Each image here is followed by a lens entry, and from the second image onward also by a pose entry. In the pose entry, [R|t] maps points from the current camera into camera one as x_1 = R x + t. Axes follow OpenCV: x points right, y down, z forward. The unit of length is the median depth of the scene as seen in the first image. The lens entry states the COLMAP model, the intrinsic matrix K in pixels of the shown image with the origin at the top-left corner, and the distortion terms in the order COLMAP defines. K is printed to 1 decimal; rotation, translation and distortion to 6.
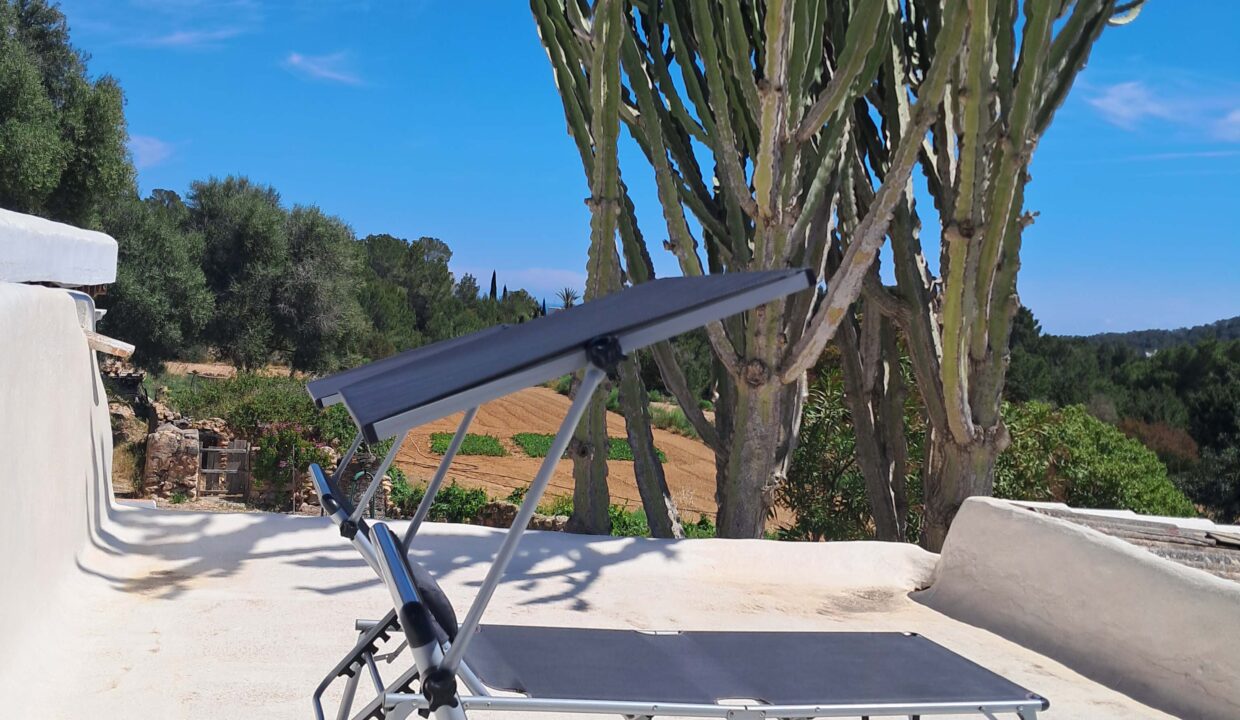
lens RADIAL K [[1279.3, 0, 620.1], [0, 1279.3, 374.0], [0, 0, 1]] dist [0.180381, -0.273074]
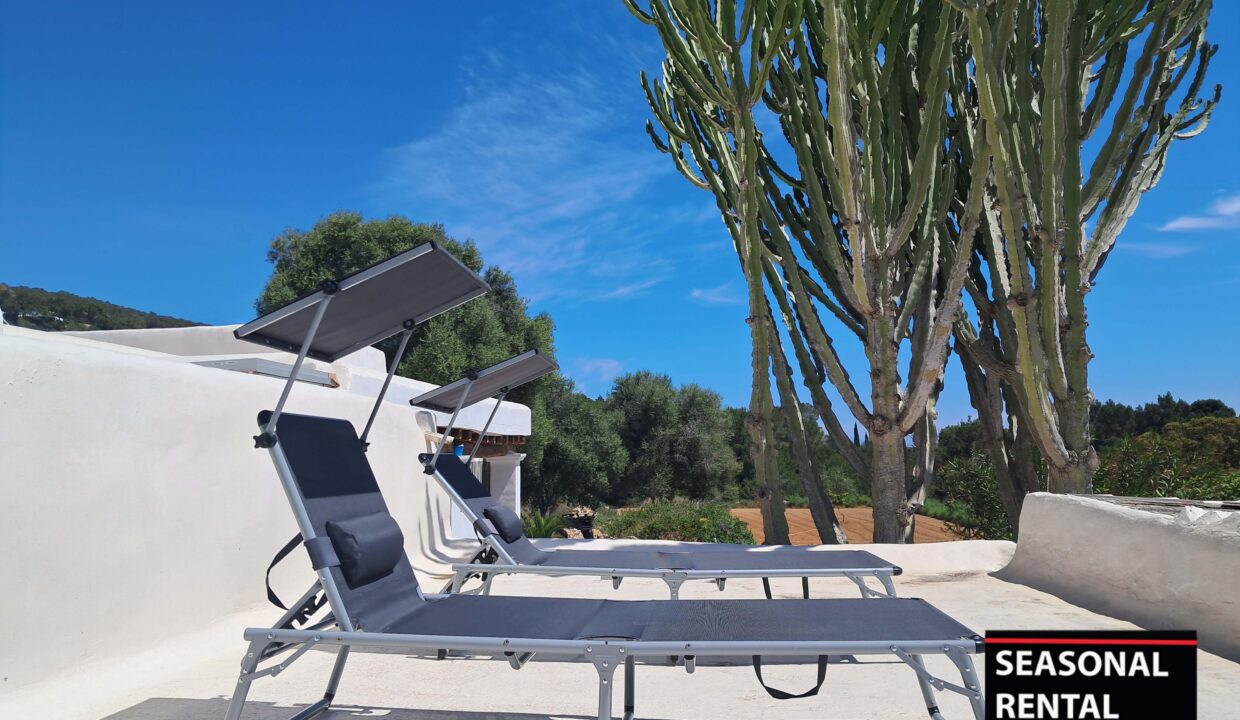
lens RADIAL K [[975.2, 0, 634.1], [0, 975.2, 359.4], [0, 0, 1]] dist [0.118853, -0.221791]
pose [[0.936355, -0.128496, -0.326693, 0.189671], [0.074711, 0.982225, -0.172199, 0.081489], [0.343013, 0.136832, 0.929311, -0.064030]]
